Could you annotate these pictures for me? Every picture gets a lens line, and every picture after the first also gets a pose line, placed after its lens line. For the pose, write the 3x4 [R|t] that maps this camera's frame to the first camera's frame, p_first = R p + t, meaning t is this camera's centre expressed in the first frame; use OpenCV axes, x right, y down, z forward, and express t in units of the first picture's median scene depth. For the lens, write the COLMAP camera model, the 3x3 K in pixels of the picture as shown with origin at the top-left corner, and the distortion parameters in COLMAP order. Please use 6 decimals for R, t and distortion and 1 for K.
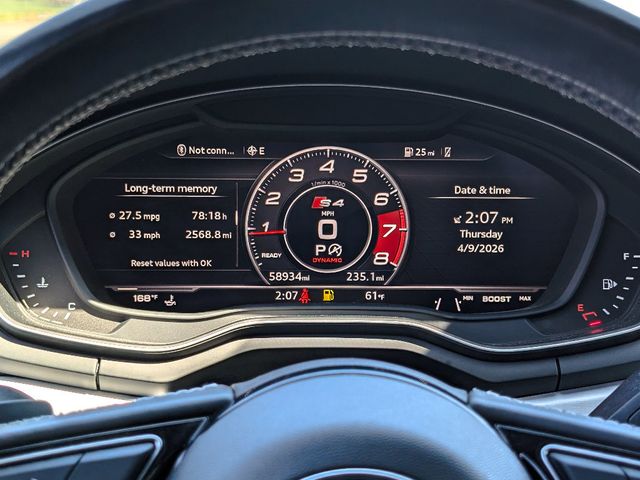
lens RADIAL K [[1039.8, 0, 330.7], [0, 1039.8, 243.8], [0, 0, 1]] dist [0.228400, -1.287082]
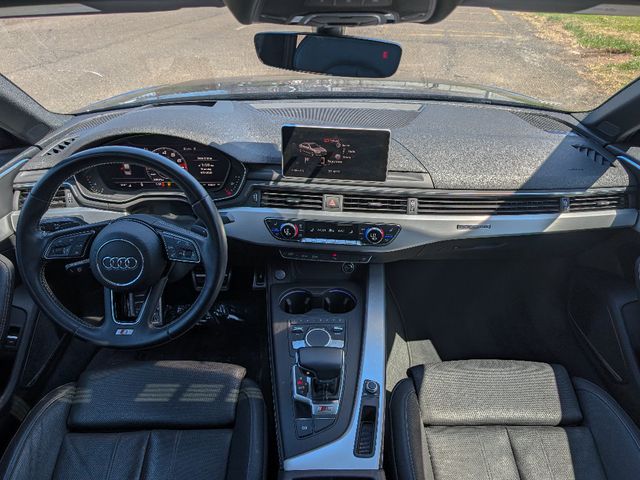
lens RADIAL K [[467.7, 0, 318.1], [0, 467.7, 227.0], [0, 0, 1]] dist [0.007337, -0.002626]
pose [[0.999926, 0.001768, -0.012016, 0.593819], [0.001718, 0.958803, 0.284067, -0.303692], [0.012024, -0.284066, 0.958729, -0.763493]]
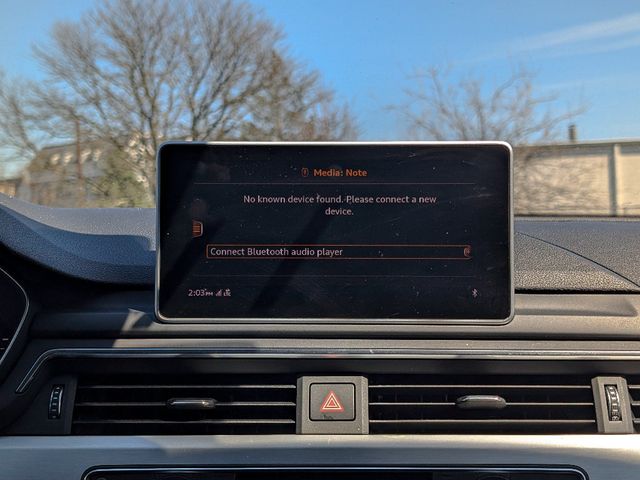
lens RADIAL K [[1038.9, 0, 320.0], [0, 1038.9, 240.0], [0, 0, 1]] dist [0.225668, -1.358818]
pose [[0.997924, -0.011783, 0.063309, 0.547040], [0.026127, 0.972650, -0.230803, 0.178153], [-0.058858, 0.231978, 0.970939, -0.192207]]
